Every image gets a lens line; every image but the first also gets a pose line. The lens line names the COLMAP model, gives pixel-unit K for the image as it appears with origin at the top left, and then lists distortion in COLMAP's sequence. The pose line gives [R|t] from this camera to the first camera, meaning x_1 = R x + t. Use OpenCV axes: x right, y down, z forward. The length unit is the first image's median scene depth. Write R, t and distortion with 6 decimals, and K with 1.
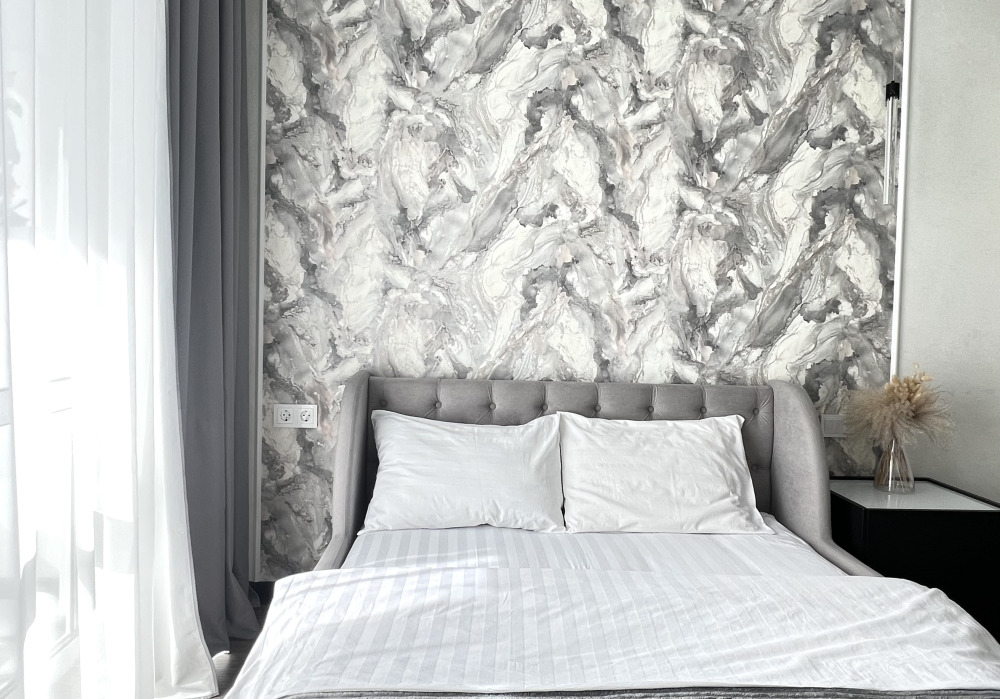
lens RADIAL K [[693.5, 0, 504.2], [0, 693.5, 331.0], [0, 0, 1]] dist [0.001185, -0.003518]
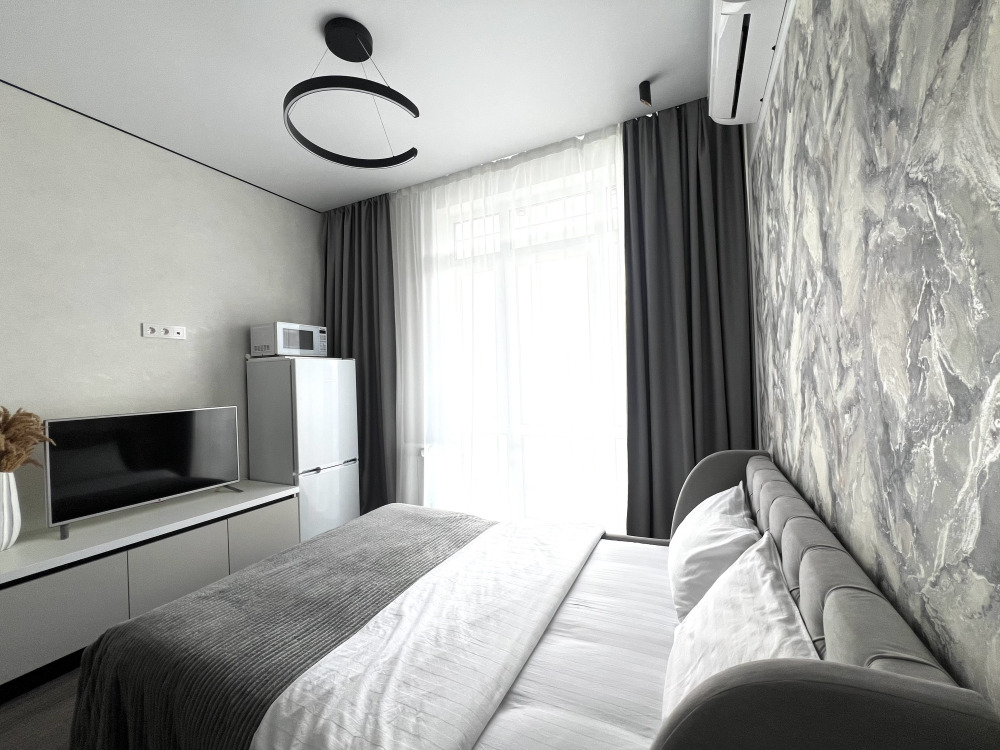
lens RADIAL K [[399.1, 0, 503.9], [0, 399.1, 377.1], [0, 0, 1]] dist [-0.002760, 0.000054]
pose [[-0.481536, -0.008515, -0.876385, 0.638136], [-0.001052, 0.999958, -0.009138, -0.066289], [0.876426, -0.003478, -0.481525, 0.906880]]
